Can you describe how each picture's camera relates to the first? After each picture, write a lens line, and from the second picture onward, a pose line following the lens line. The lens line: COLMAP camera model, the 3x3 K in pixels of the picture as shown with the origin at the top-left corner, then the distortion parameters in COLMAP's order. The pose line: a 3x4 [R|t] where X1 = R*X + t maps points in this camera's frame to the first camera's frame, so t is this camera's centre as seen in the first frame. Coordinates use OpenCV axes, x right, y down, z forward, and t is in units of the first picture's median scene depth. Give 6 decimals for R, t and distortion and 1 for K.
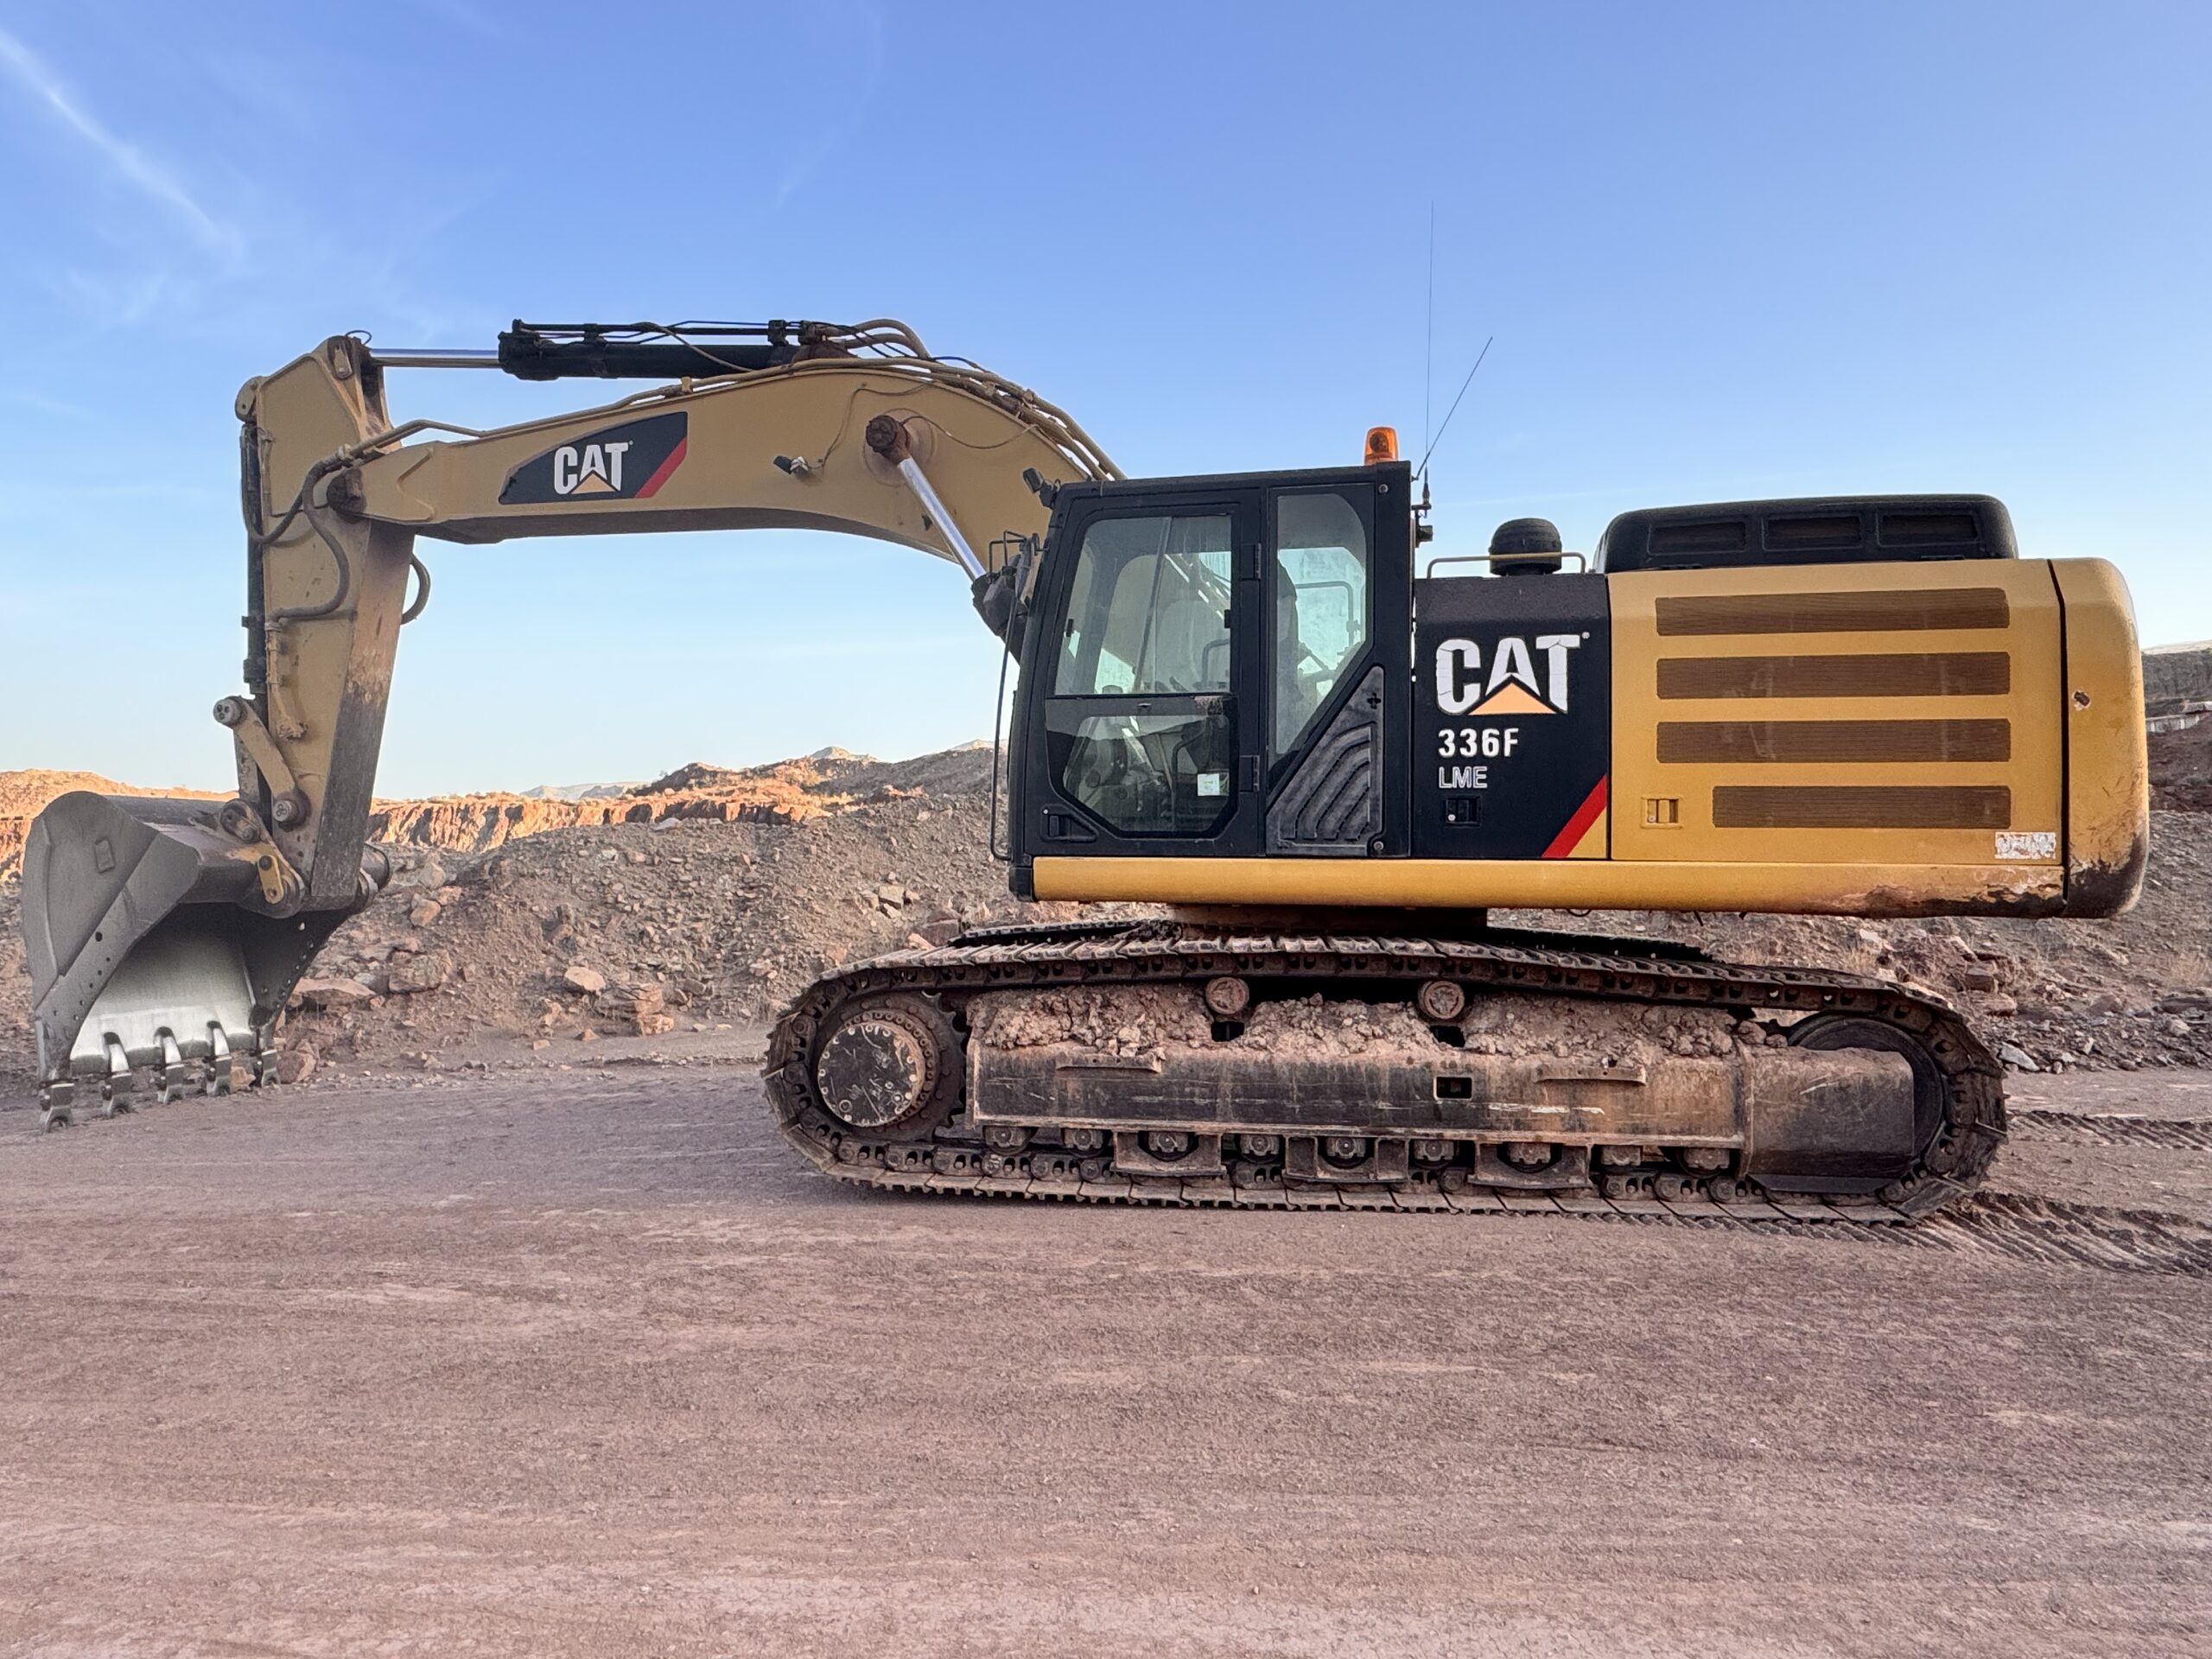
lens RADIAL K [[1342.7, 0, 1106.0], [0, 1342.7, 829.5], [0, 0, 1]] dist [-0.003491, -0.002319]
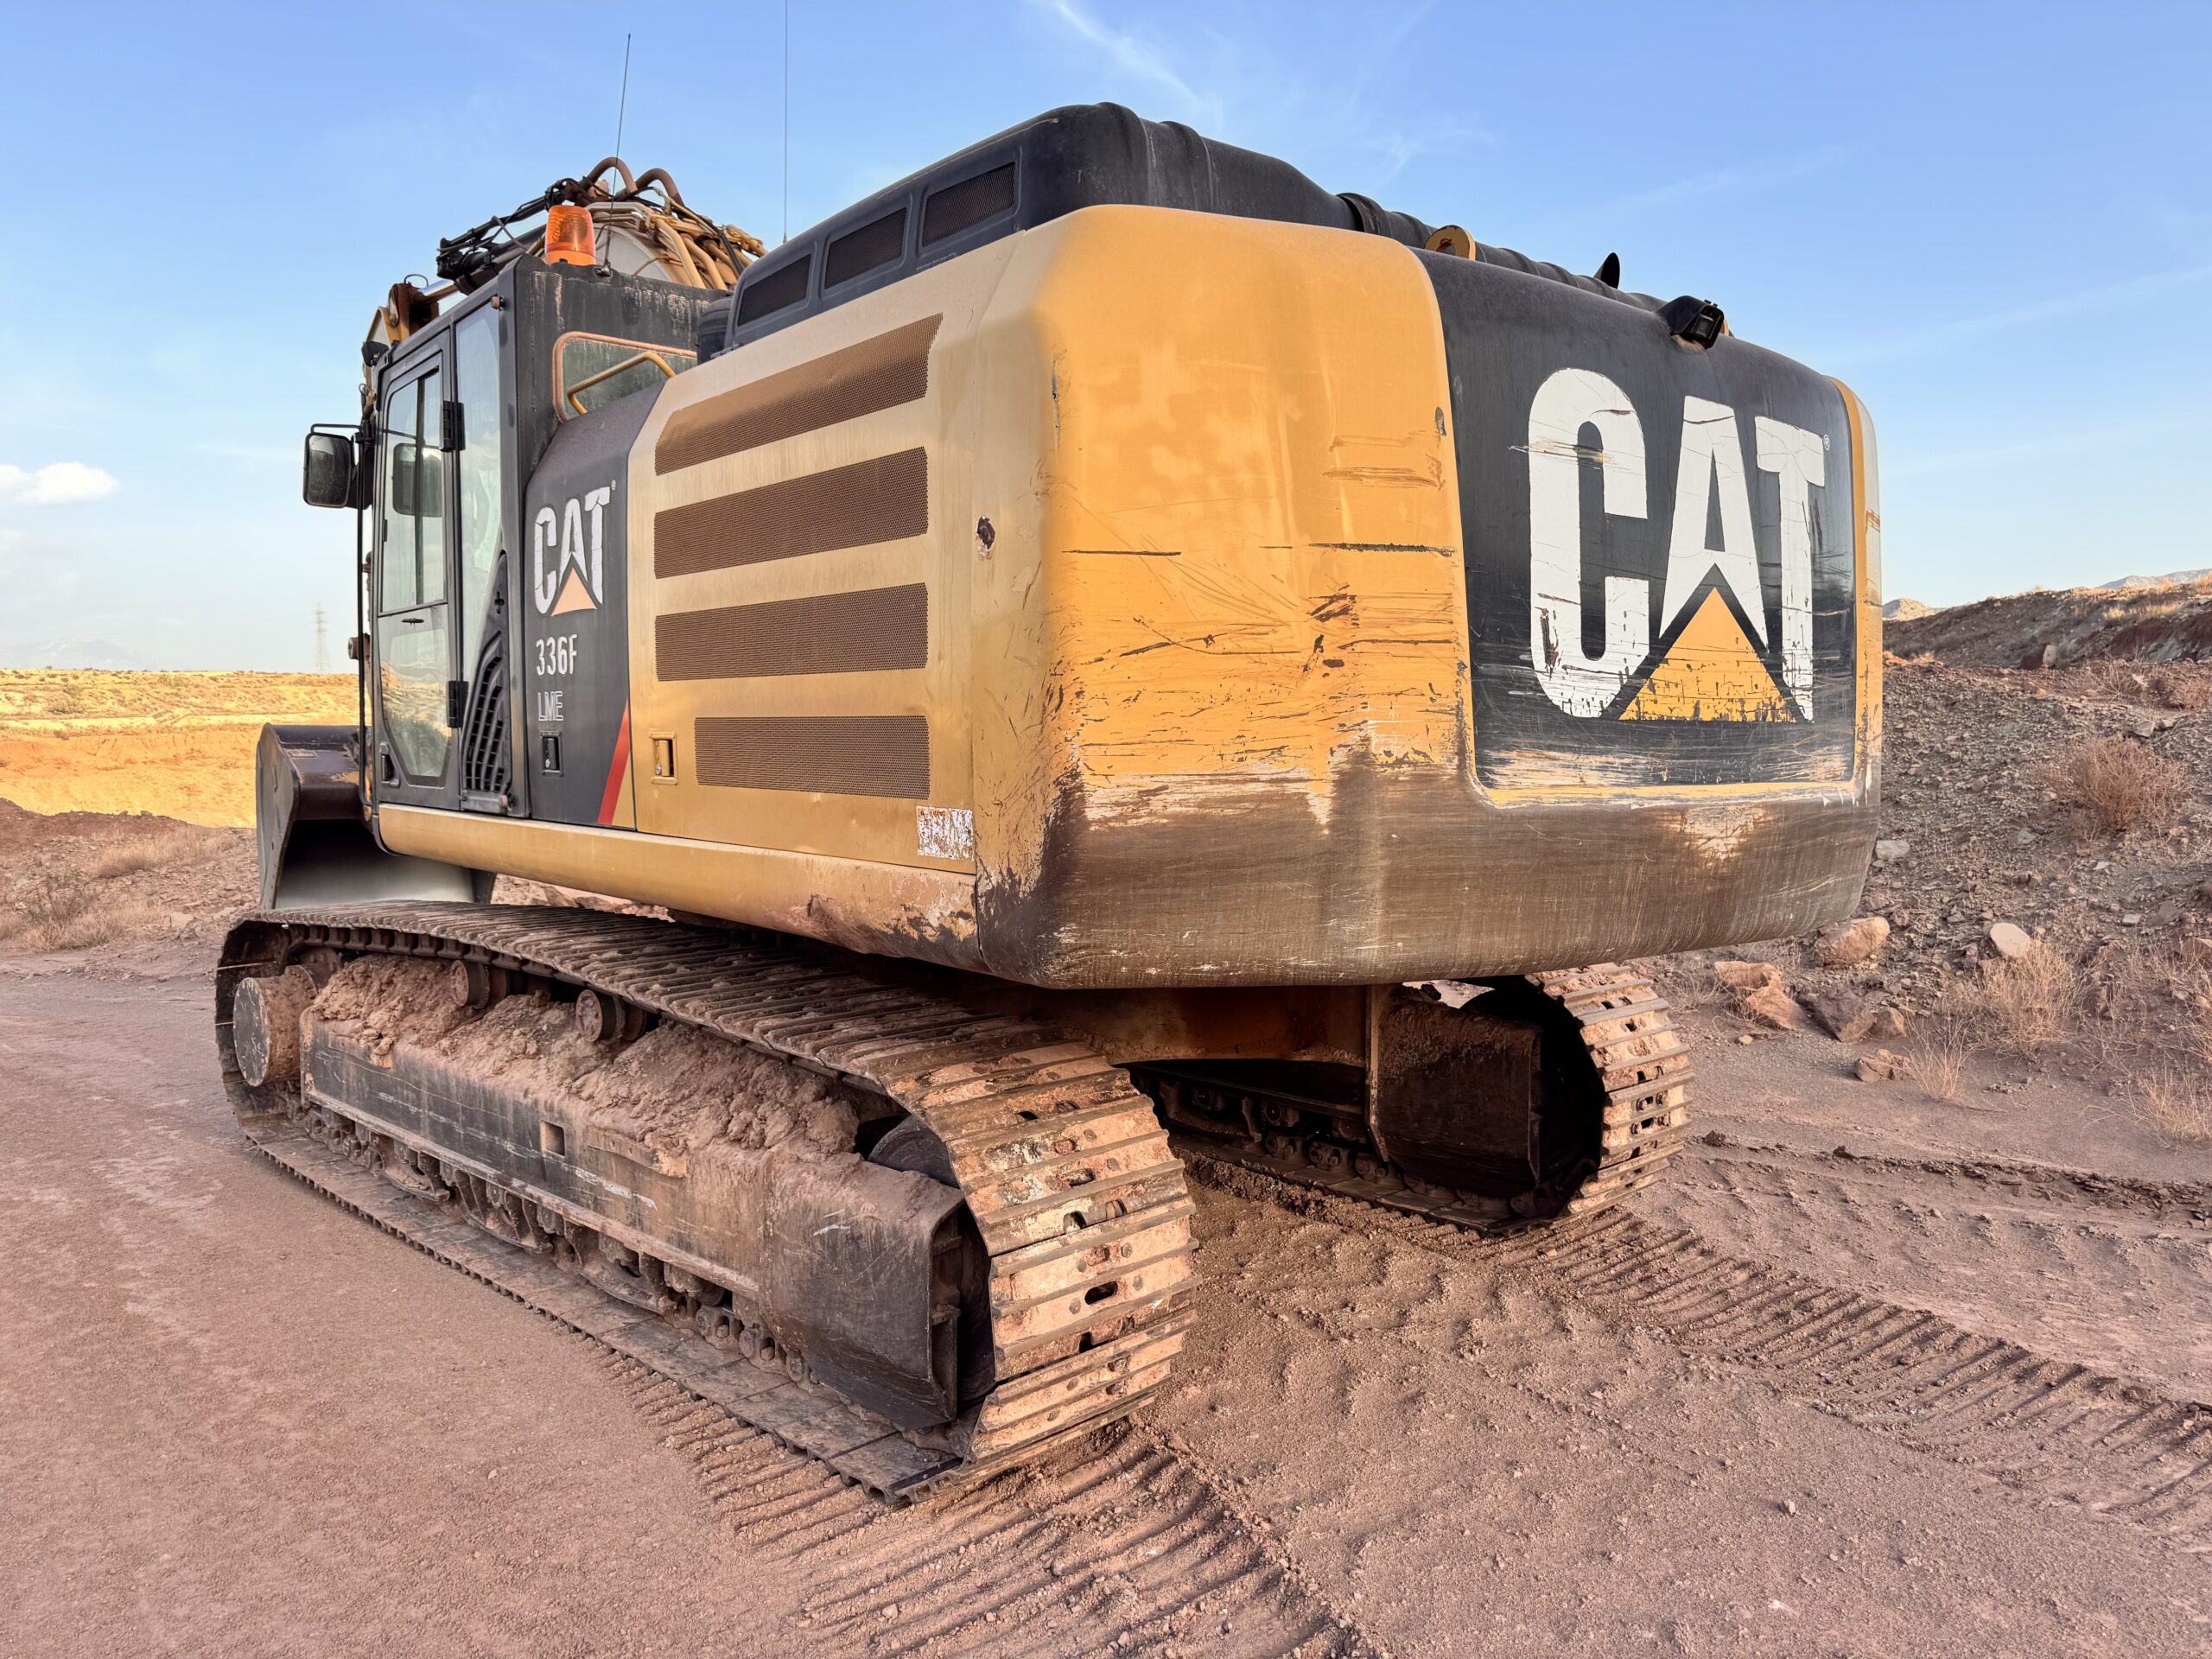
lens RADIAL K [[1574.9, 0, 1105.7], [0, 1574.9, 841.1], [0, 0, 1]] dist [0.126237, -0.222606]
pose [[0.779421, 0.034167, -0.625568, 1.008918], [0.016448, 0.997052, 0.074951, -0.026183], [0.626285, -0.068708, 0.776561, 0.522487]]
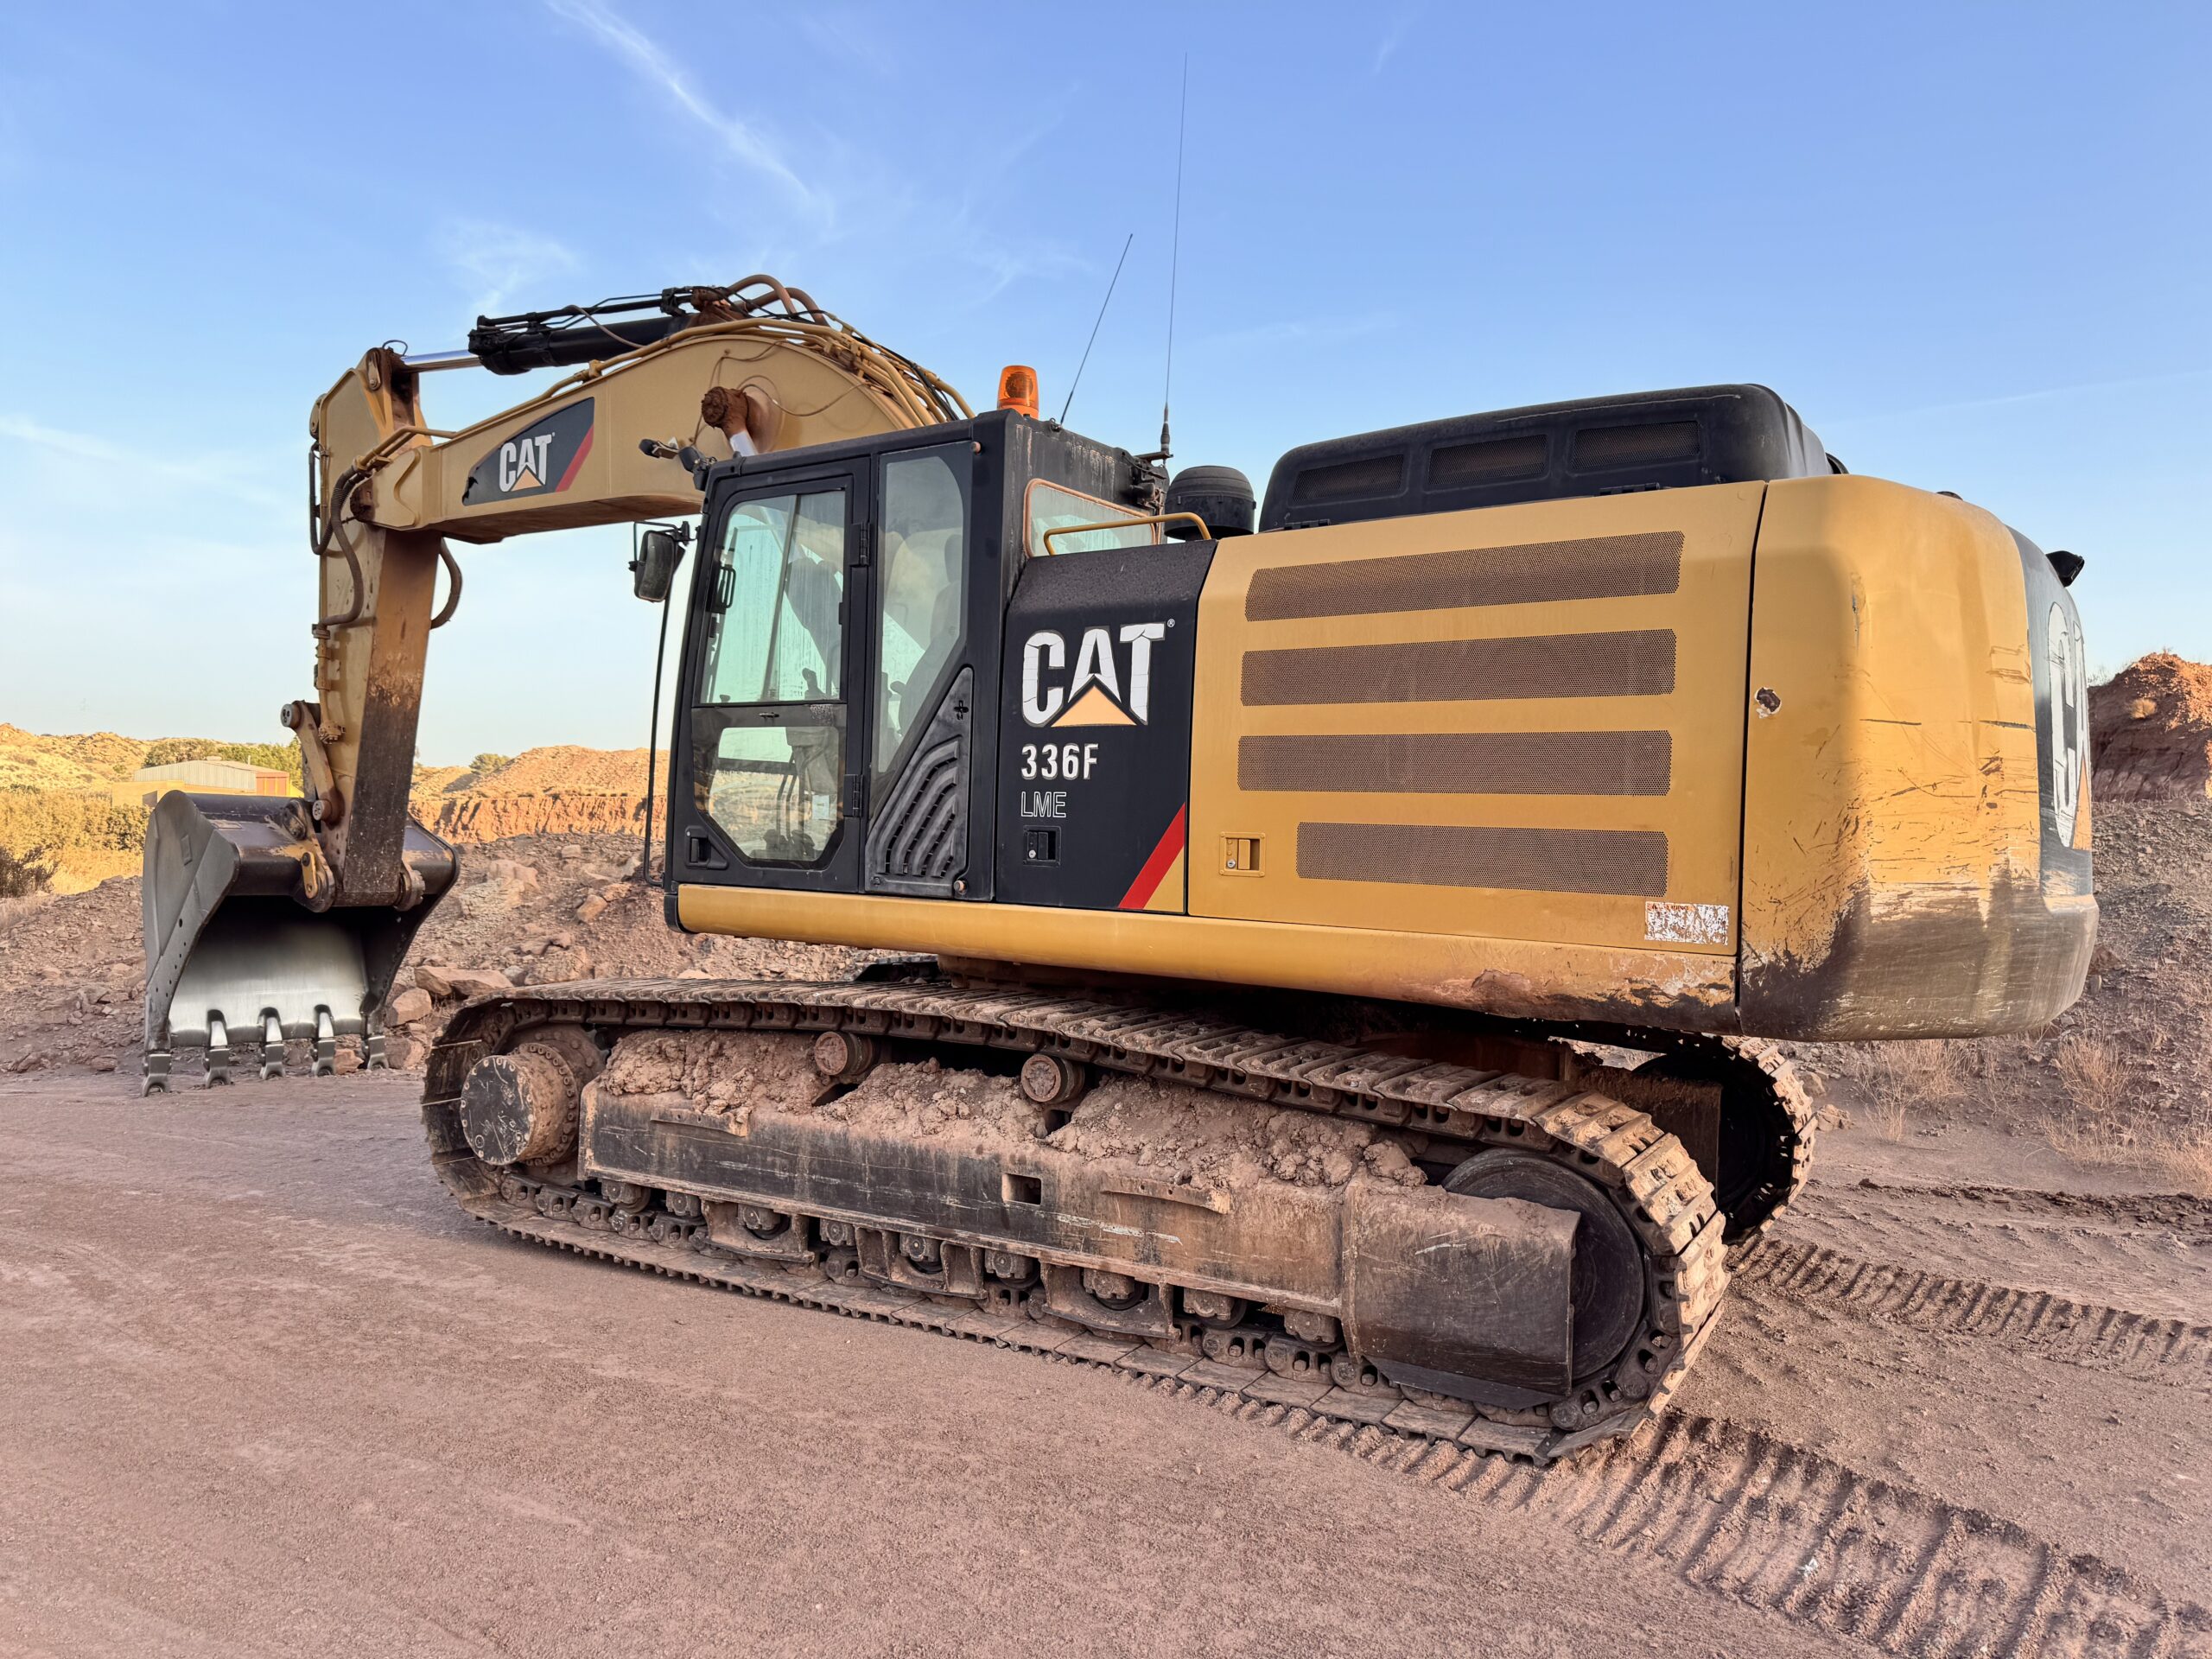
lens RADIAL K [[1574.9, 0, 1105.7], [0, 1574.9, 841.1], [0, 0, 1]] dist [0.126237, -0.222606]
pose [[0.914722, 0.022283, -0.403469, 0.674771], [-0.015506, 0.999679, 0.020055, -0.036087], [0.403786, -0.012088, 0.914773, 0.150147]]
